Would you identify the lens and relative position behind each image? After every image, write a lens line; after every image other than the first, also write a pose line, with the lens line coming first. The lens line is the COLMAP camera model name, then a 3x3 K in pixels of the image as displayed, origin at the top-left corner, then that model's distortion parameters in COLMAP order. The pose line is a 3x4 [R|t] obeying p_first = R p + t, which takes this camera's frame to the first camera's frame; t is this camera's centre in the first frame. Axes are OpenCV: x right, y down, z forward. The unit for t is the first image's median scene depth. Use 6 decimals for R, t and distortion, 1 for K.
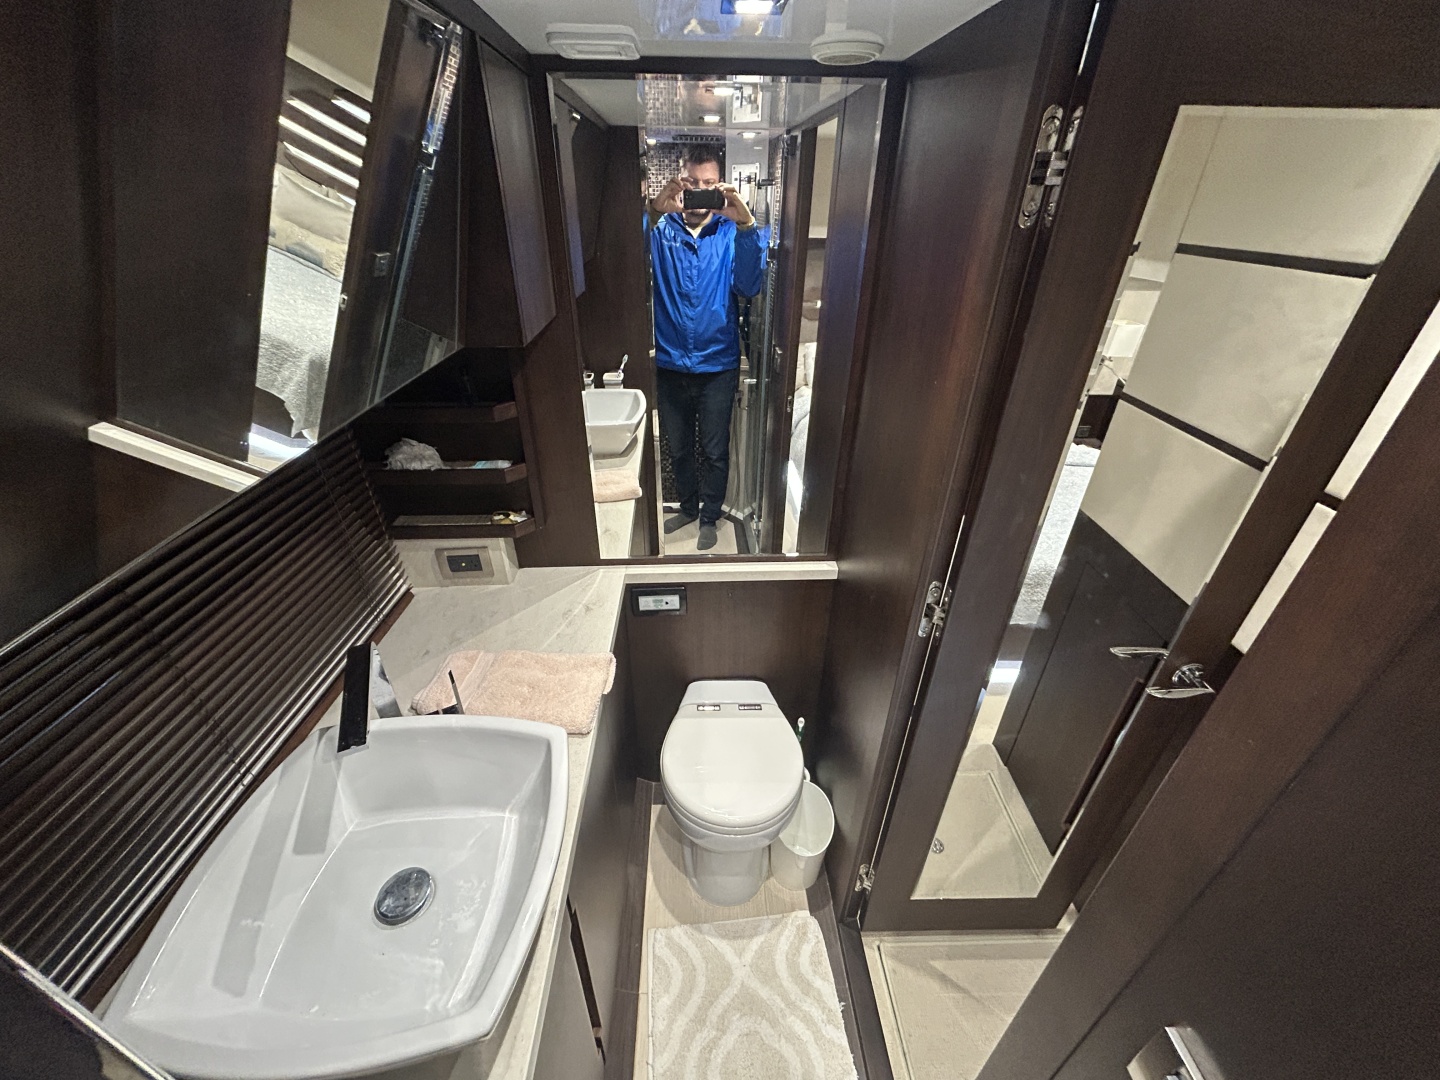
lens RADIAL K [[577.2, 0, 720.0], [0, 577.2, 540.0], [0, 0, 1]] dist [0.045520, 0.000024]
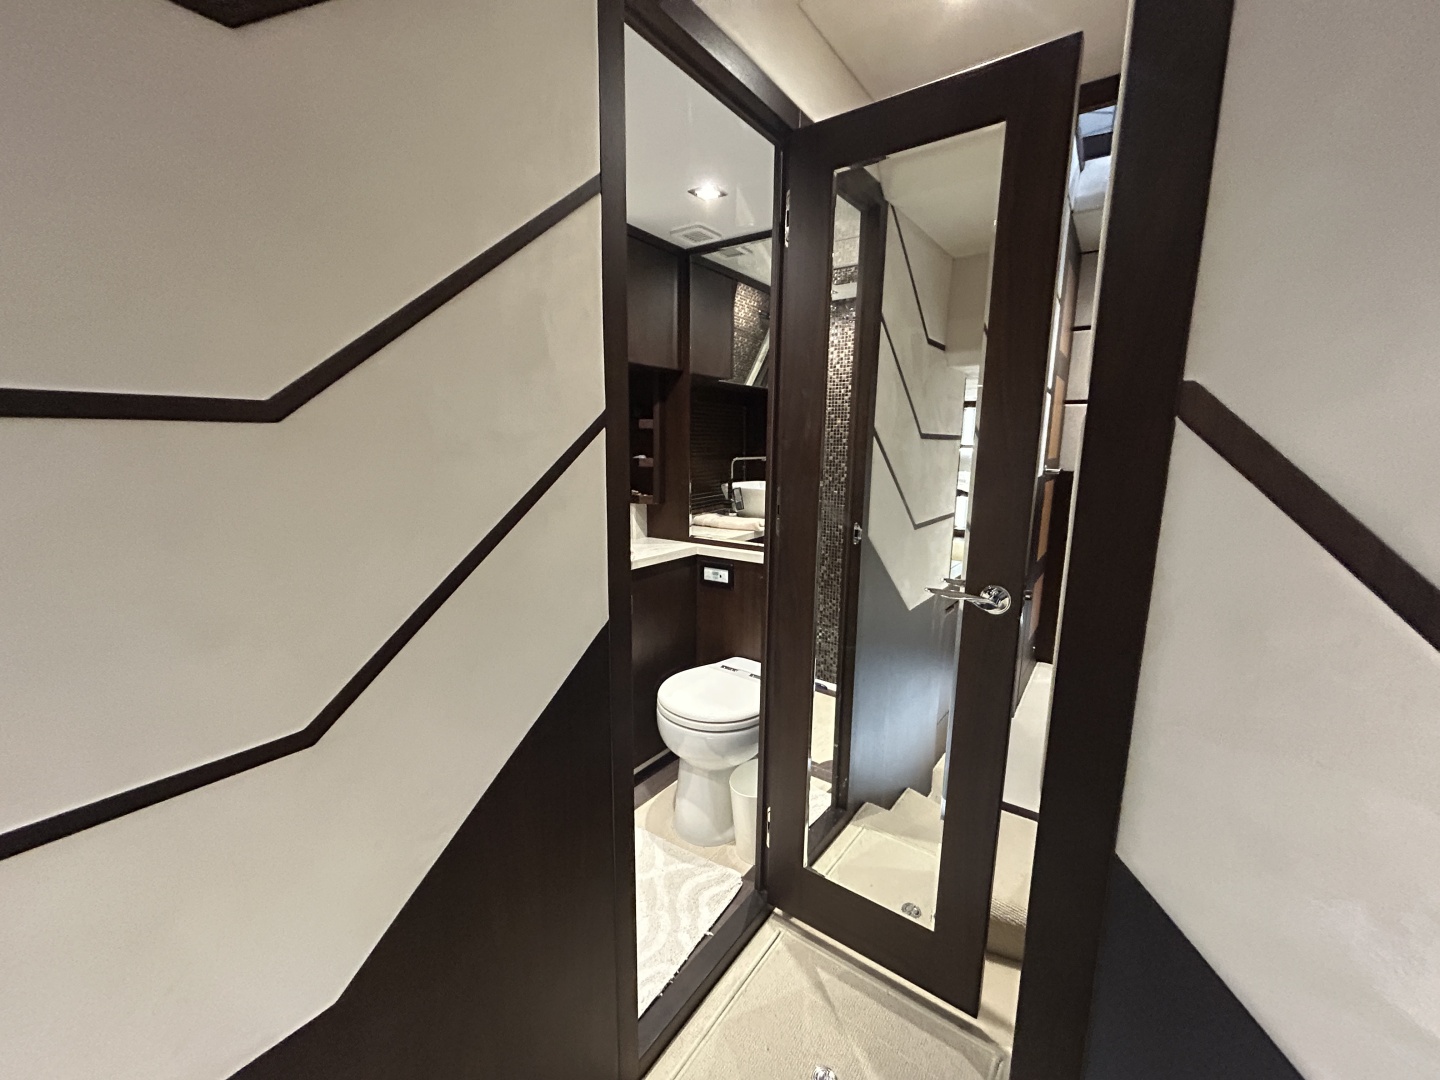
lens RADIAL K [[577.2, 0, 720.0], [0, 577.2, 540.0], [0, 0, 1]] dist [0.045520, 0.000024]
pose [[0.791074, 0.104391, -0.602747, 0.730780], [-0.319109, 0.911063, -0.261025, 0.396853], [0.521891, 0.398832, 0.754031, -0.042513]]
